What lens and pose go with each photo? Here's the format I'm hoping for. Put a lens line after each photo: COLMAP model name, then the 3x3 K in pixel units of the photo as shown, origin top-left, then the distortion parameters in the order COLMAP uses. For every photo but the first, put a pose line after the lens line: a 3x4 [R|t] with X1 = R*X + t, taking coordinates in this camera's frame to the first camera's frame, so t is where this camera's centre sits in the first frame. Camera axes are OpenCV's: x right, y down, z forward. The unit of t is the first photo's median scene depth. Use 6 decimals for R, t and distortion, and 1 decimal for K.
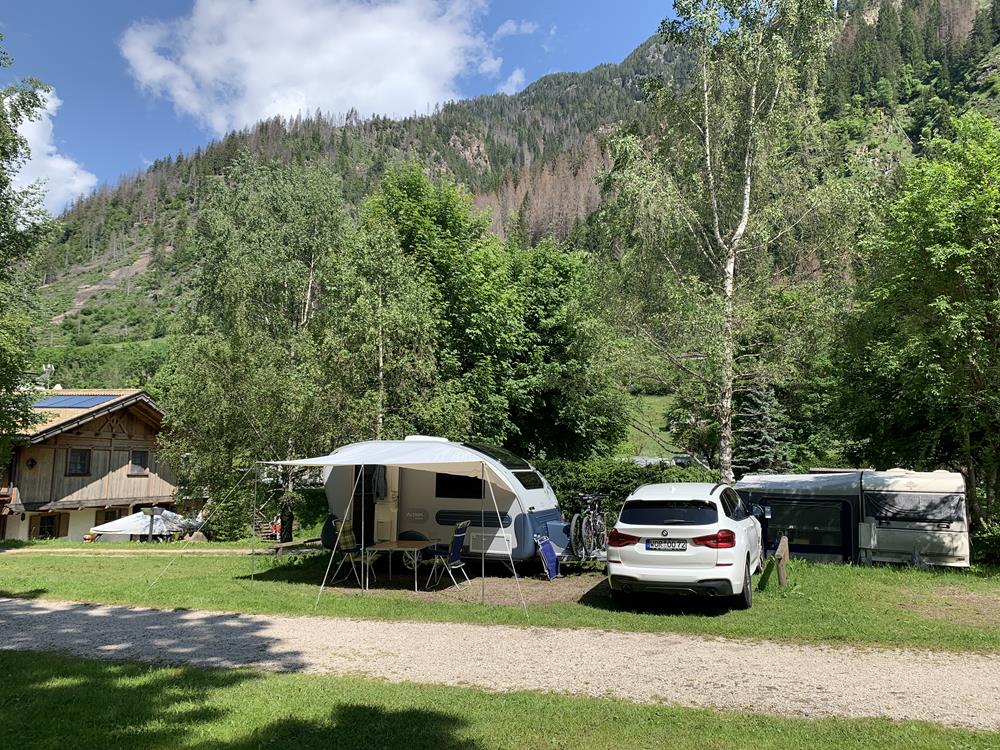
lens RADIAL K [[767.4, 0, 501.2], [0, 767.4, 372.4], [0, 0, 1]] dist [0.039952, -0.050931]
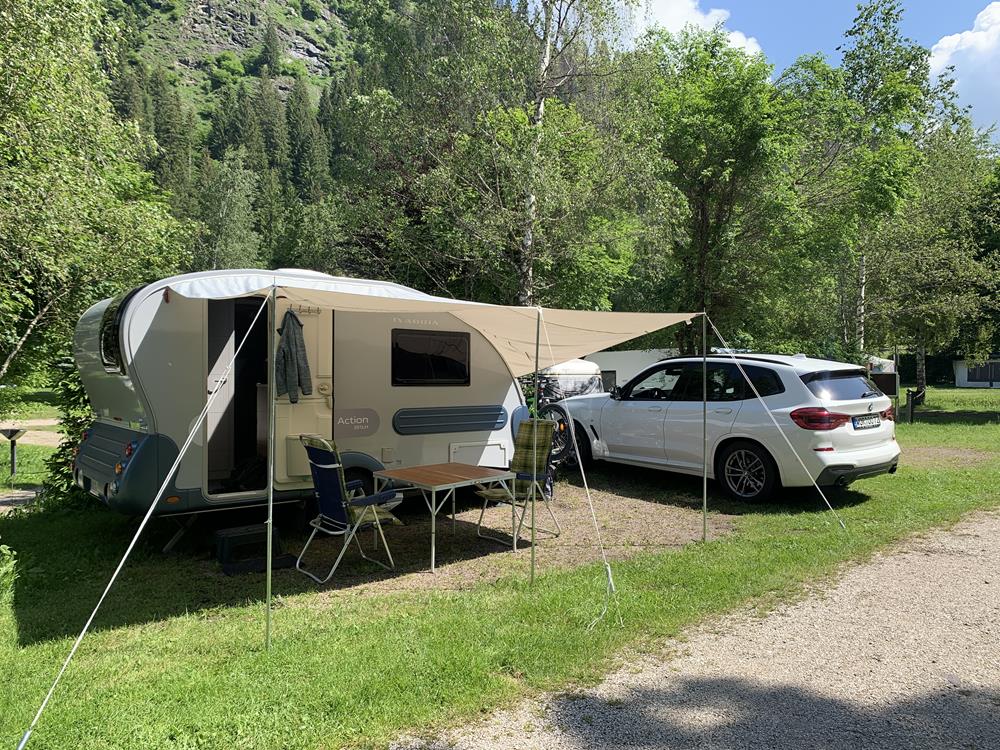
lens RADIAL K [[767.4, 0, 493.6], [0, 767.4, 375.0], [0, 0, 1]] dist [0.039952, -0.050931]
pose [[0.535522, -0.012543, 0.844428, -0.516870], [-0.090467, 0.993284, 0.072127, 0.112318], [-0.839662, -0.115018, 0.530791, 0.671323]]
